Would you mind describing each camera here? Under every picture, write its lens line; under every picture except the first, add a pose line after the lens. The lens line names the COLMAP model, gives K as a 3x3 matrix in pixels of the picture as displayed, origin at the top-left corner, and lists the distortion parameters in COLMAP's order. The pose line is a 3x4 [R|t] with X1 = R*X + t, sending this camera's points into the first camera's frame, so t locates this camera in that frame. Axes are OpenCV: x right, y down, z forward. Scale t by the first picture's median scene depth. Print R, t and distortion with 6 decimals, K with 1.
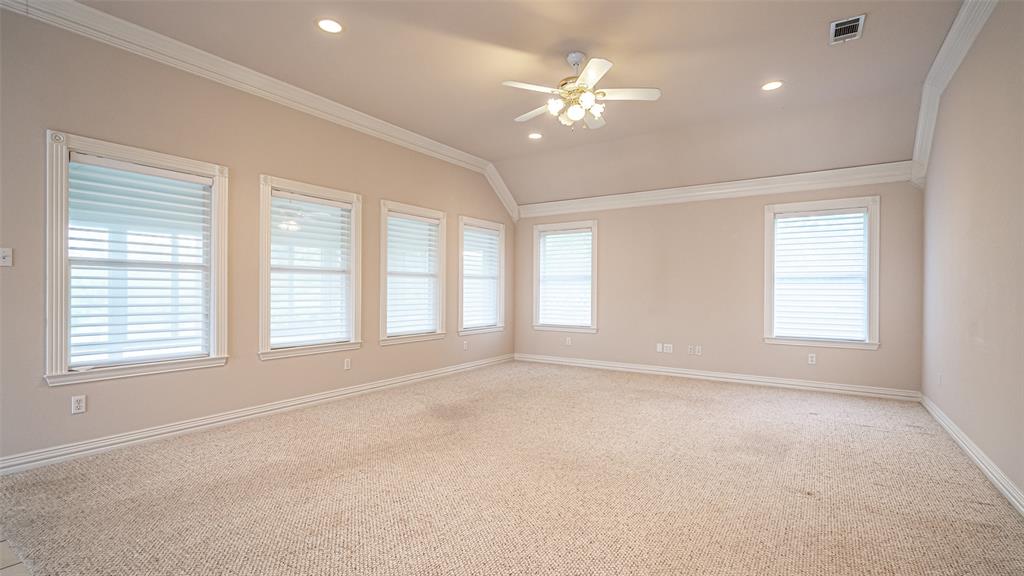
lens RADIAL K [[465.5, 0, 508.1], [0, 465.5, 291.5], [0, 0, 1]] dist [-0.001433, 0.001283]
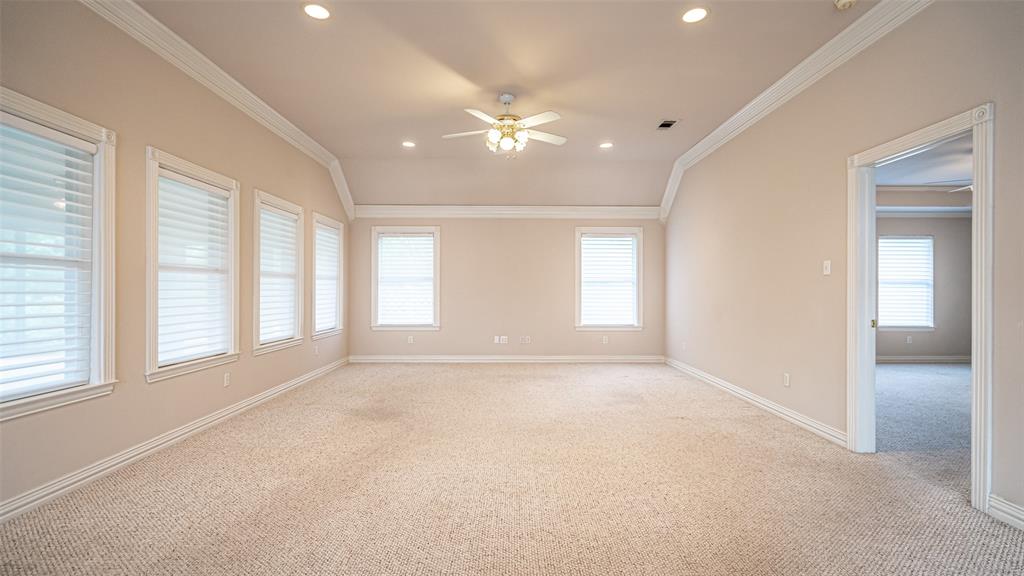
lens RADIAL K [[467.7, 0, 514.3], [0, 467.7, 291.8], [0, 0, 1]] dist [-0.000548, 0.000611]
pose [[0.820618, -0.004996, 0.571455, -0.371515], [0.003824, 0.999987, 0.003250, -0.004975], [-0.571464, -0.000482, 0.820627, 0.001532]]
